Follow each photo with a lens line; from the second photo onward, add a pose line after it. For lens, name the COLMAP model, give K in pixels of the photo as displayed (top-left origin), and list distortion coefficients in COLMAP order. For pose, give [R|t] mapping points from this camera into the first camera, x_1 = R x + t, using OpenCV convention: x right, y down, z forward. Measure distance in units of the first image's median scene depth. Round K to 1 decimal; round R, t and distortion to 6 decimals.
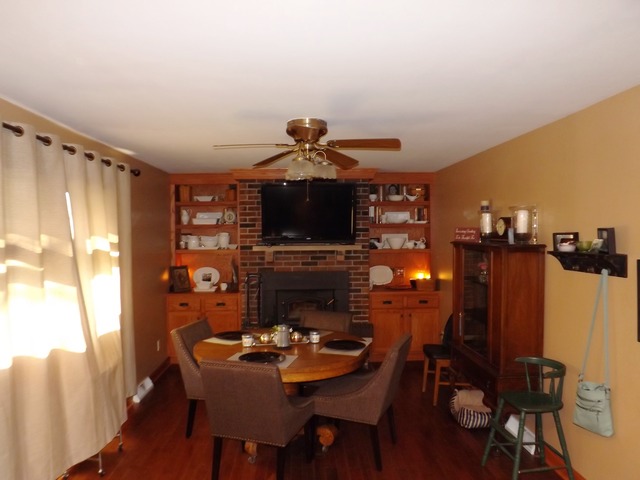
lens RADIAL K [[464.6, 0, 321.8], [0, 464.6, 257.6], [0, 0, 1]] dist [-0.051454, -0.001567]
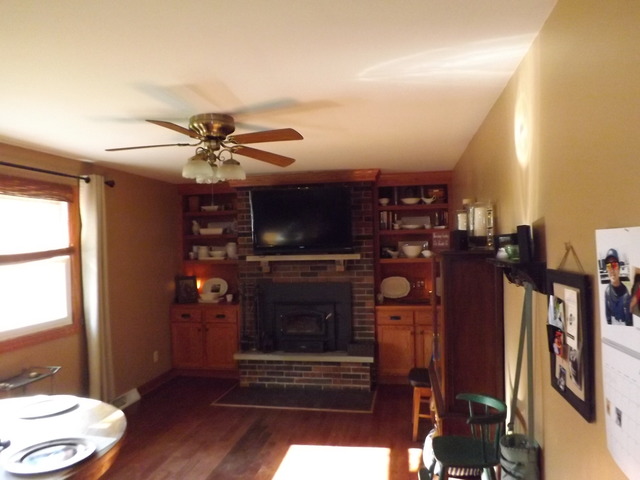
lens RADIAL K [[464.6, 0, 321.8], [0, 464.6, 257.6], [0, 0, 1]] dist [-0.051454, -0.001567]
pose [[0.976038, -0.007683, -0.217467, 0.198265], [0.002750, 0.999732, -0.022975, 0.000747], [0.217585, 0.021827, 0.975797, 0.095220]]
